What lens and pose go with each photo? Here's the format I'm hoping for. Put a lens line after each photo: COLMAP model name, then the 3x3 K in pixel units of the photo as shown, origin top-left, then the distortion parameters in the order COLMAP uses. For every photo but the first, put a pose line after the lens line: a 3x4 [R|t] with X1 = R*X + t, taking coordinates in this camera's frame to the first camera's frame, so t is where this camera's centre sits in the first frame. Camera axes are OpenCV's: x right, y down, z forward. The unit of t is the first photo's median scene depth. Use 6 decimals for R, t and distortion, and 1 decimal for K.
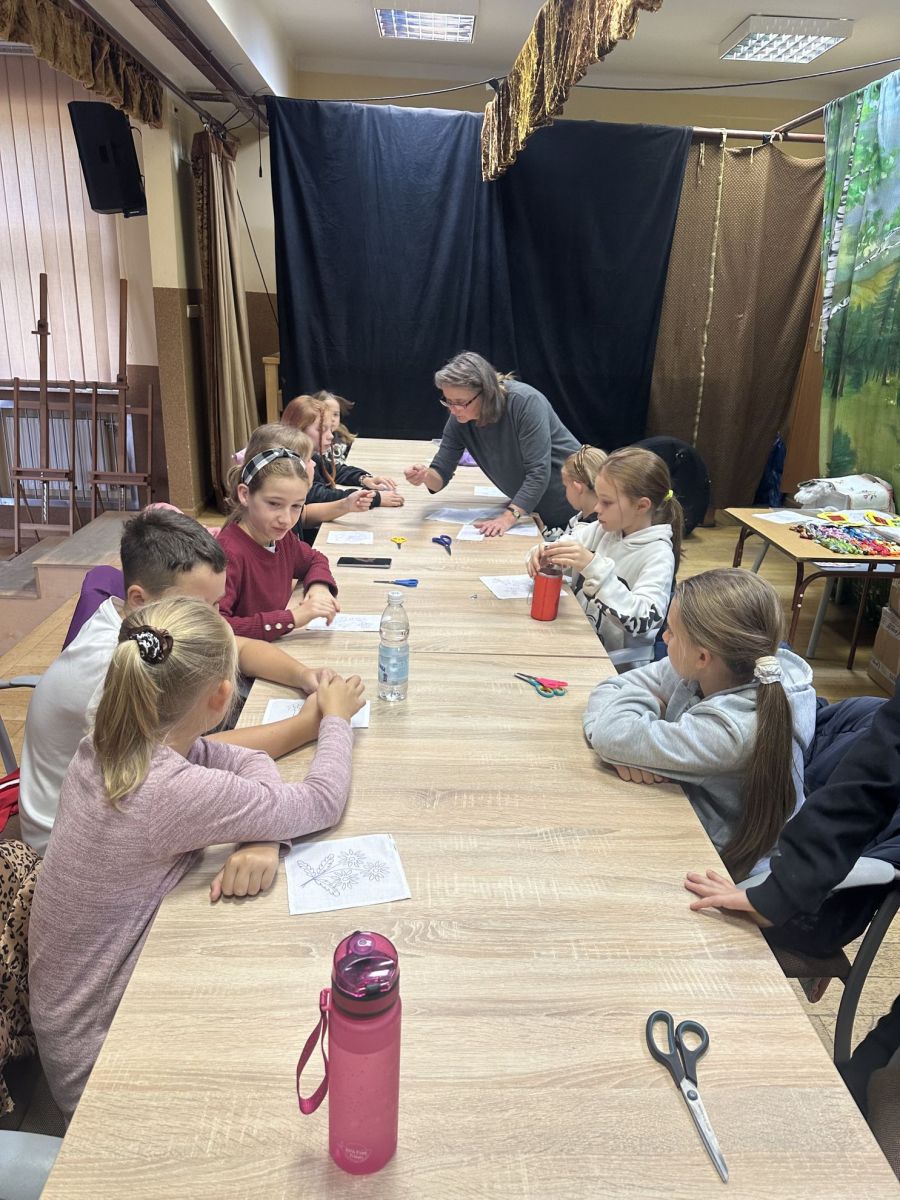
lens RADIAL K [[847.2, 0, 450.0], [0, 847.2, 600.0], [0, 0, 1]] dist [0.029043, -0.052245]
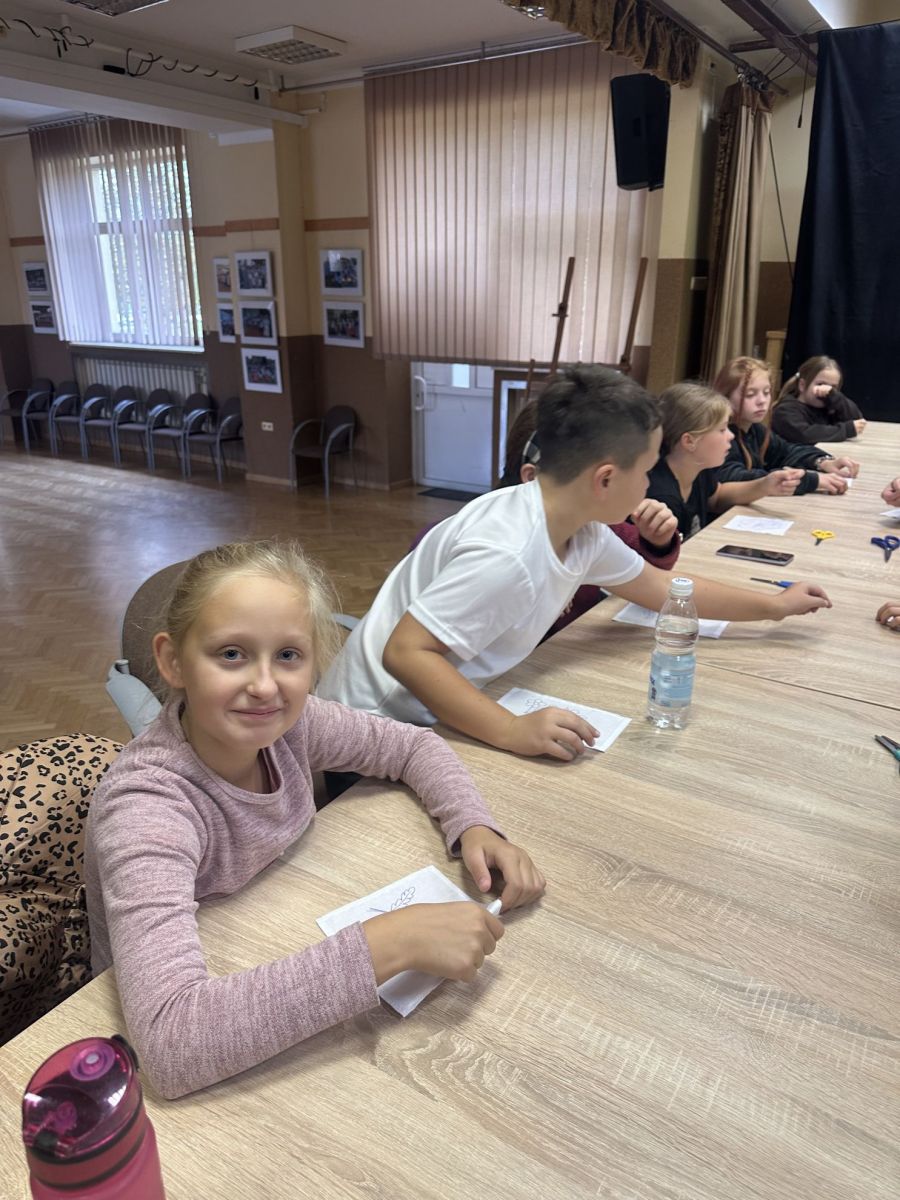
lens RADIAL K [[856.3, 0, 435.5], [0, 856.3, 603.6], [0, 0, 1]] dist [-0.010700, -0.001352]
pose [[0.811631, 0.160063, -0.561814, 0.058256], [-0.155693, 0.986214, 0.056053, 0.001027], [0.563040, 0.041977, 0.825363, 0.094526]]
